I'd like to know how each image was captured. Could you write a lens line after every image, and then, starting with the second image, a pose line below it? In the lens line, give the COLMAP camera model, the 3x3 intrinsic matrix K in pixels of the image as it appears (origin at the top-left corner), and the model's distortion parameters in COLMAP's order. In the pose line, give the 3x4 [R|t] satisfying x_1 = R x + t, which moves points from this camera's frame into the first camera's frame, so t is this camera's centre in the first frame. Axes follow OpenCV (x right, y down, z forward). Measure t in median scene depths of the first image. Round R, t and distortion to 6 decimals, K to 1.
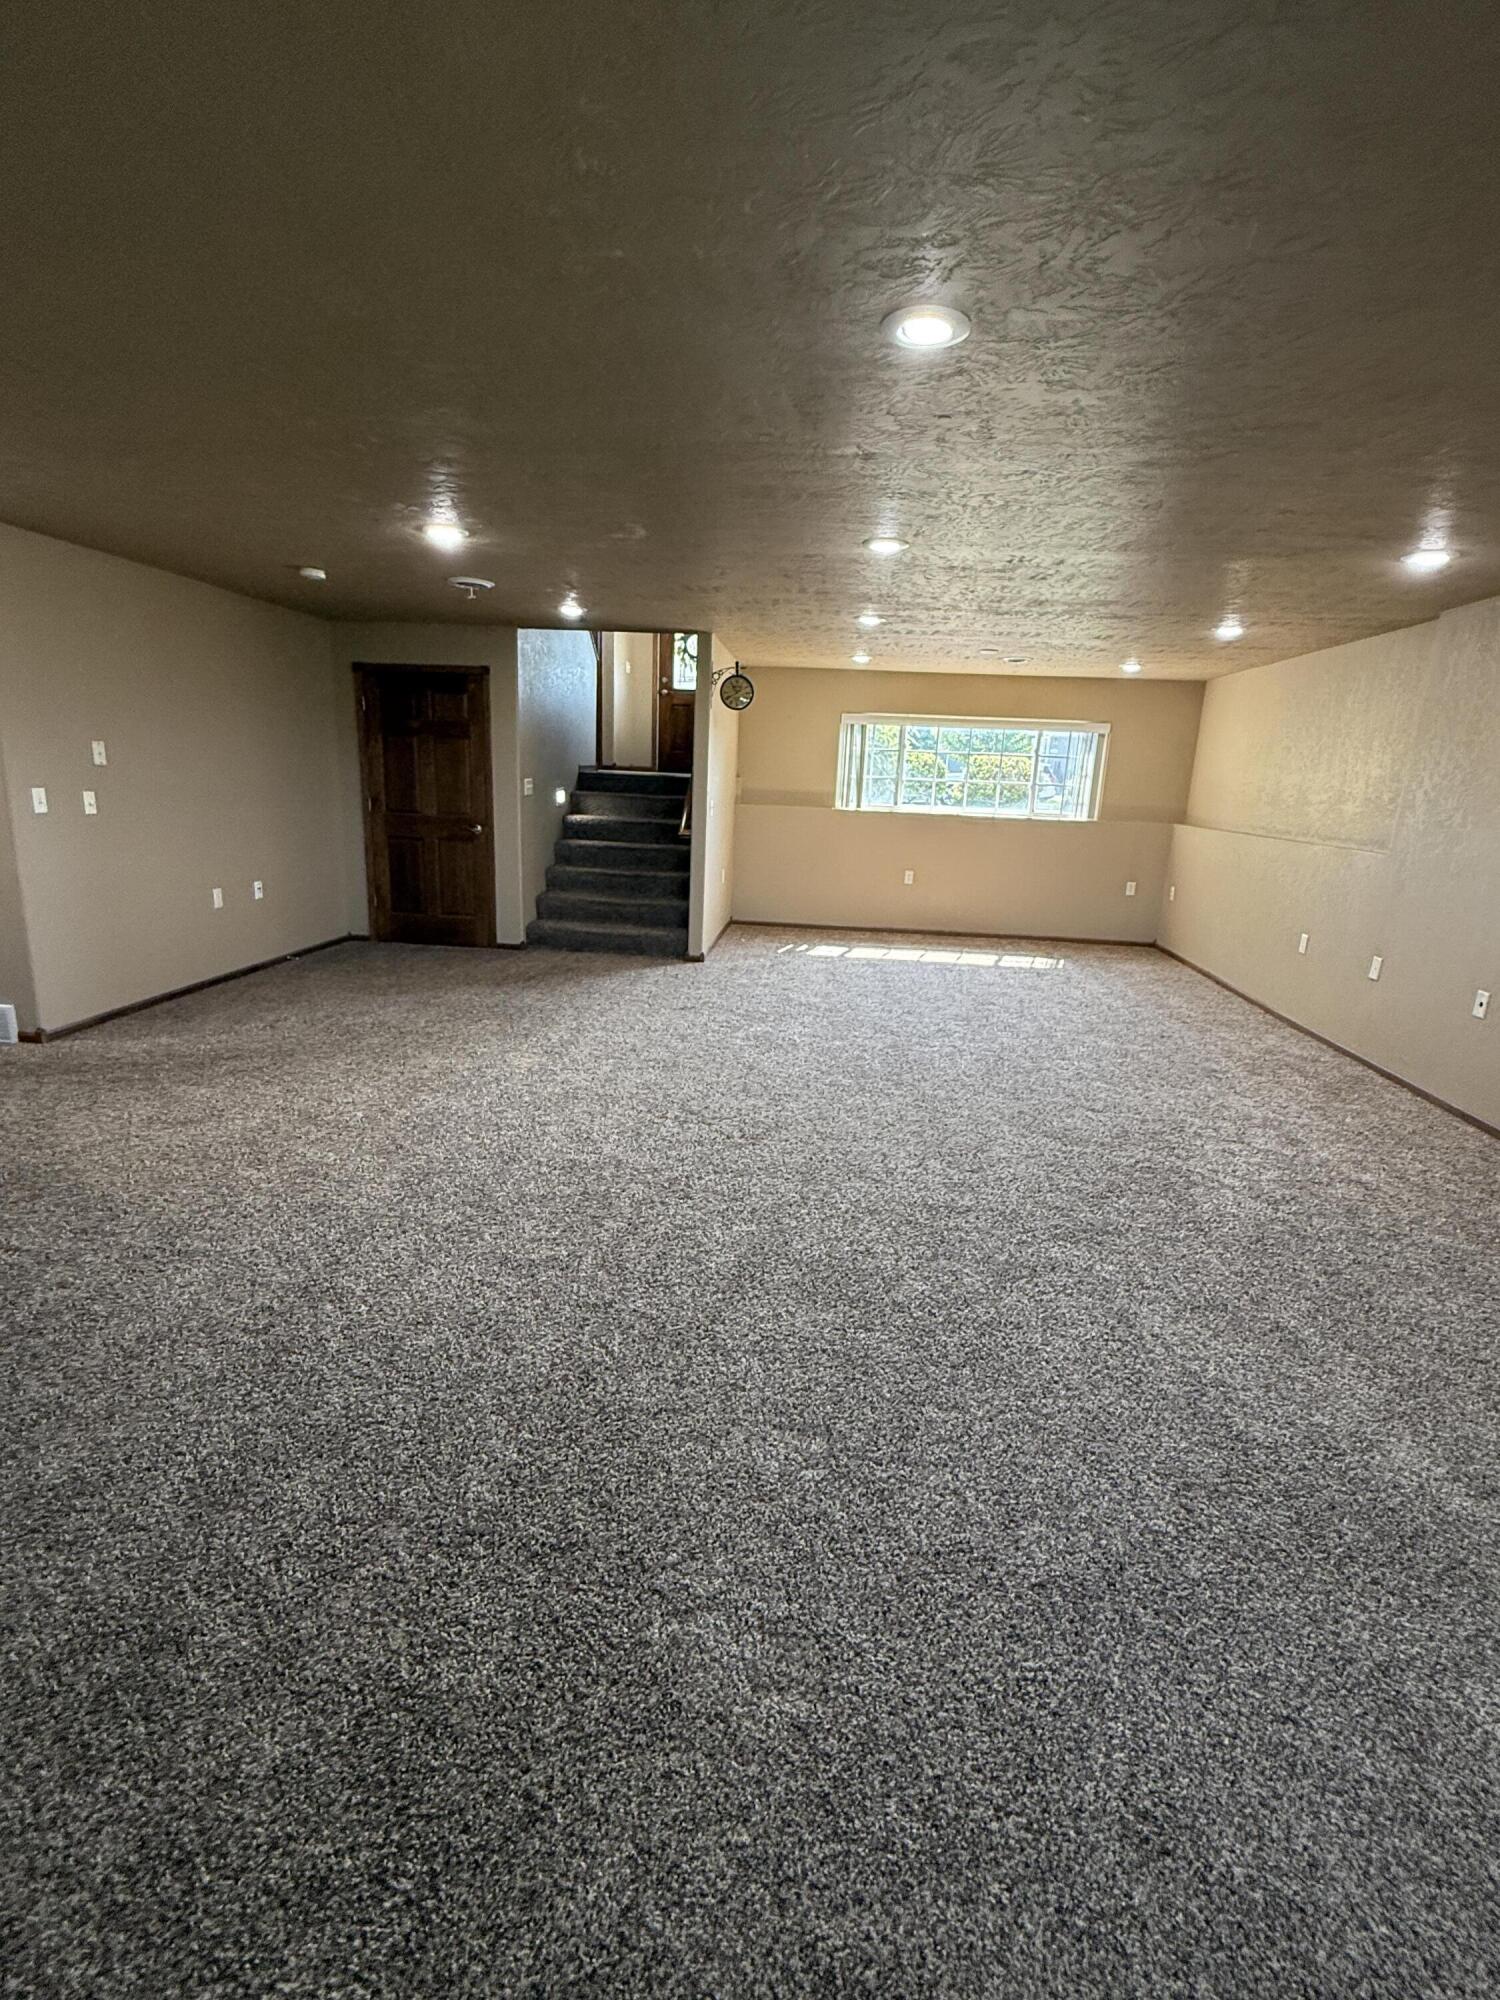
lens RADIAL K [[933.3, 0, 749.8], [0, 933.3, 991.4], [0, 0, 1]] dist [0.002532, -0.000708]
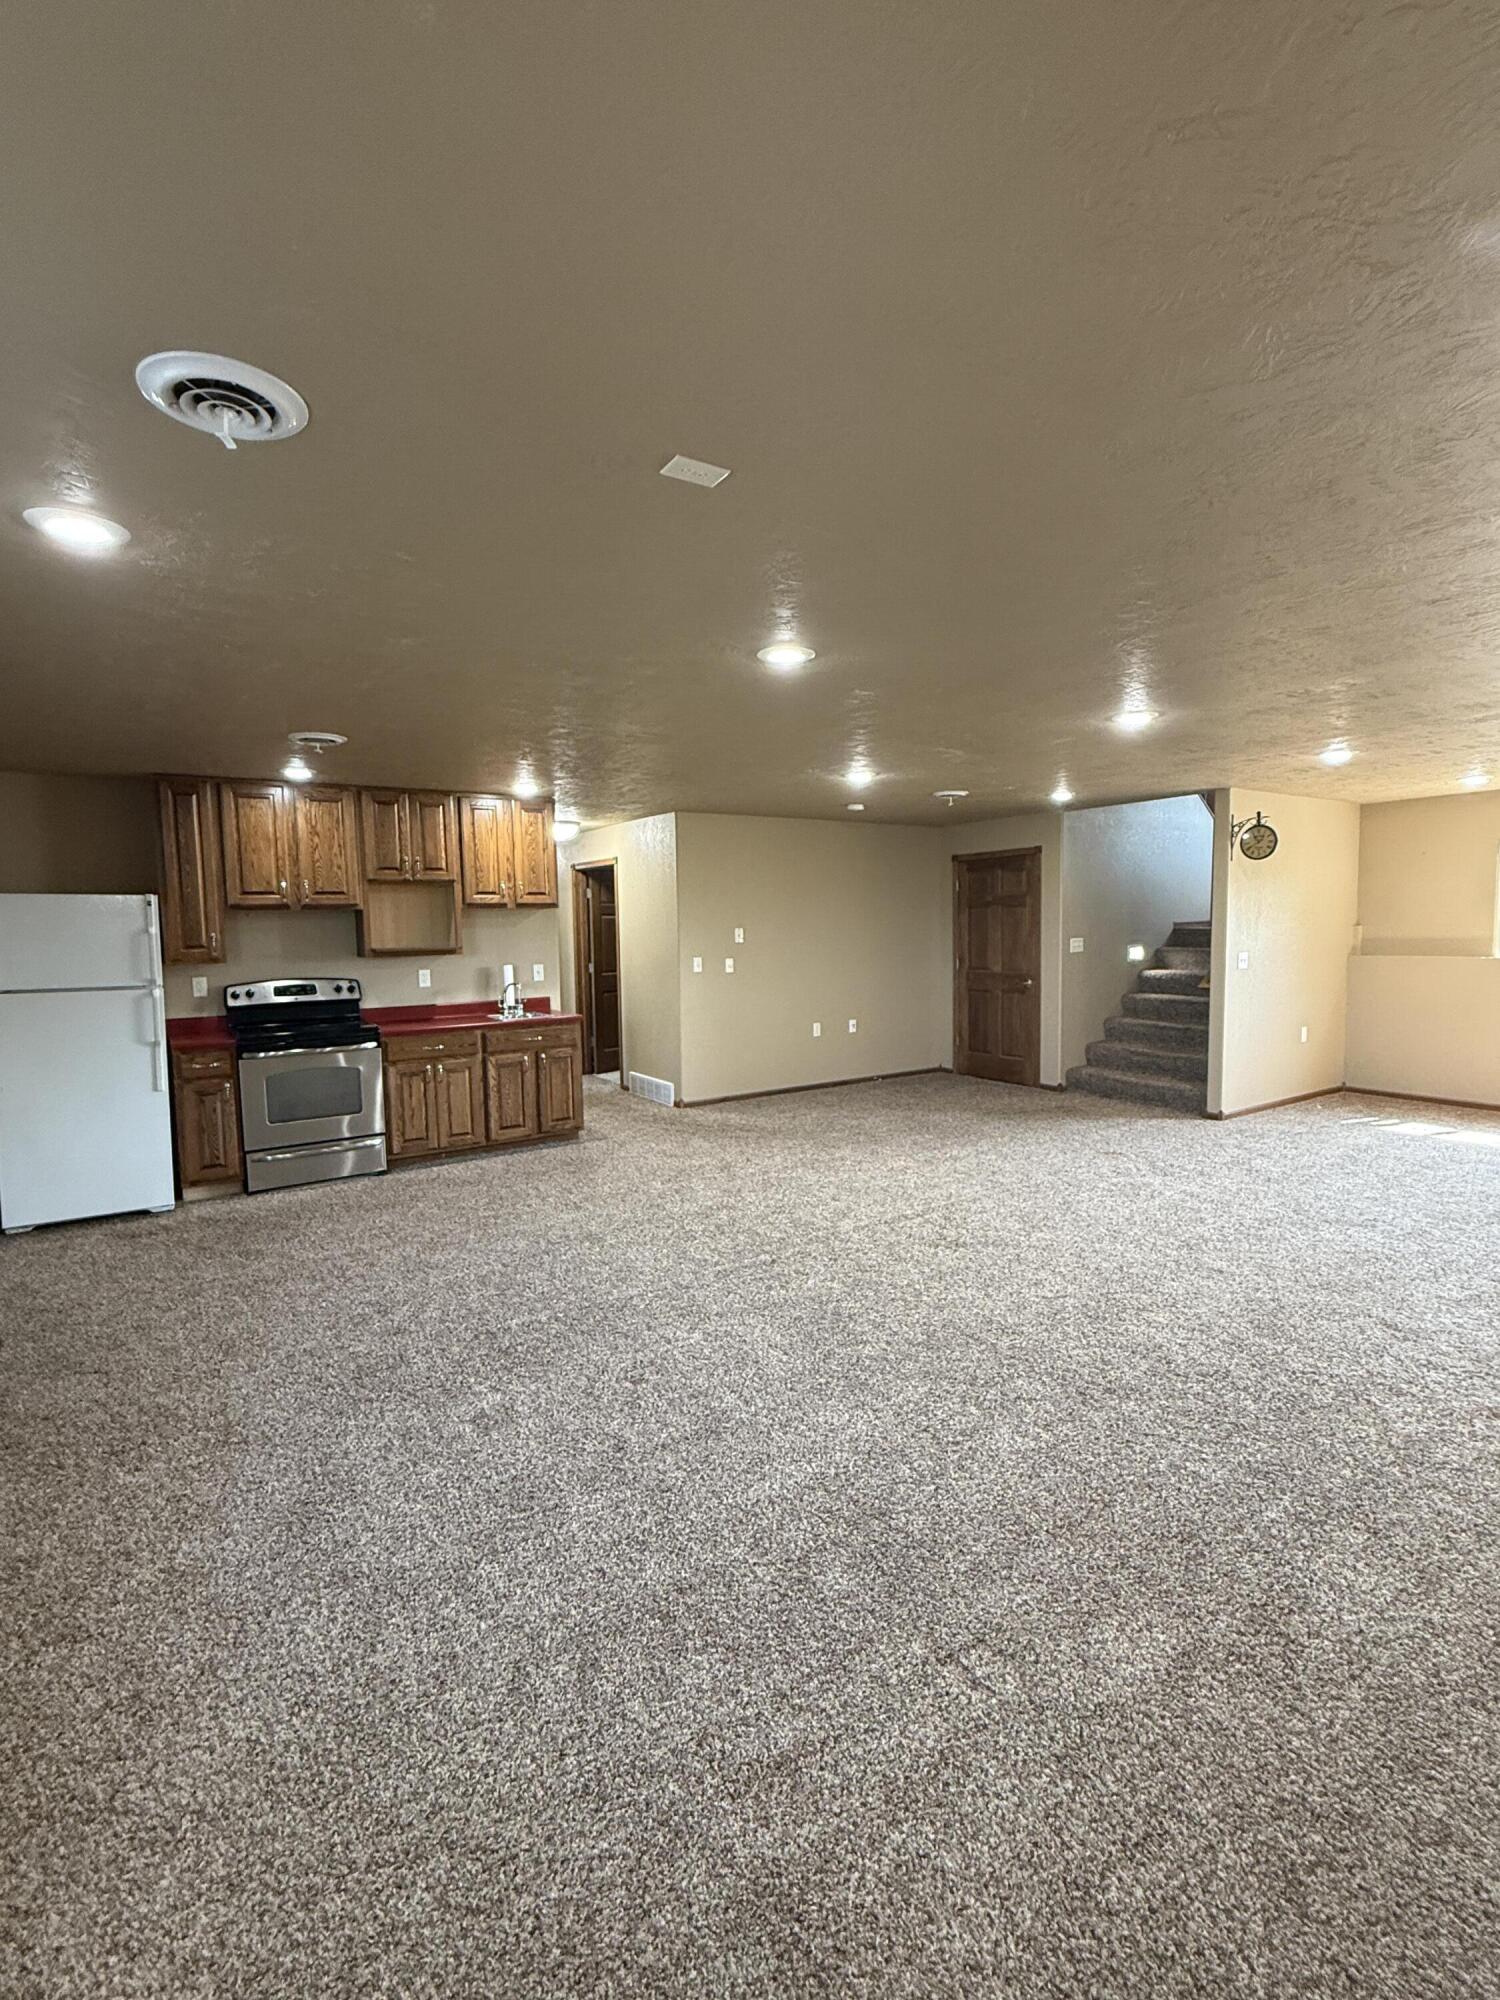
lens RADIAL K [[933.3, 0, 752.7], [0, 933.3, 1007.7], [0, 0, 1]] dist [0.002532, -0.000708]
pose [[0.621659, 0.019234, -0.783052, 0.489663], [-0.137193, 0.986919, -0.084675, 0.001284], [0.771180, 0.160068, 0.616165, 0.036868]]
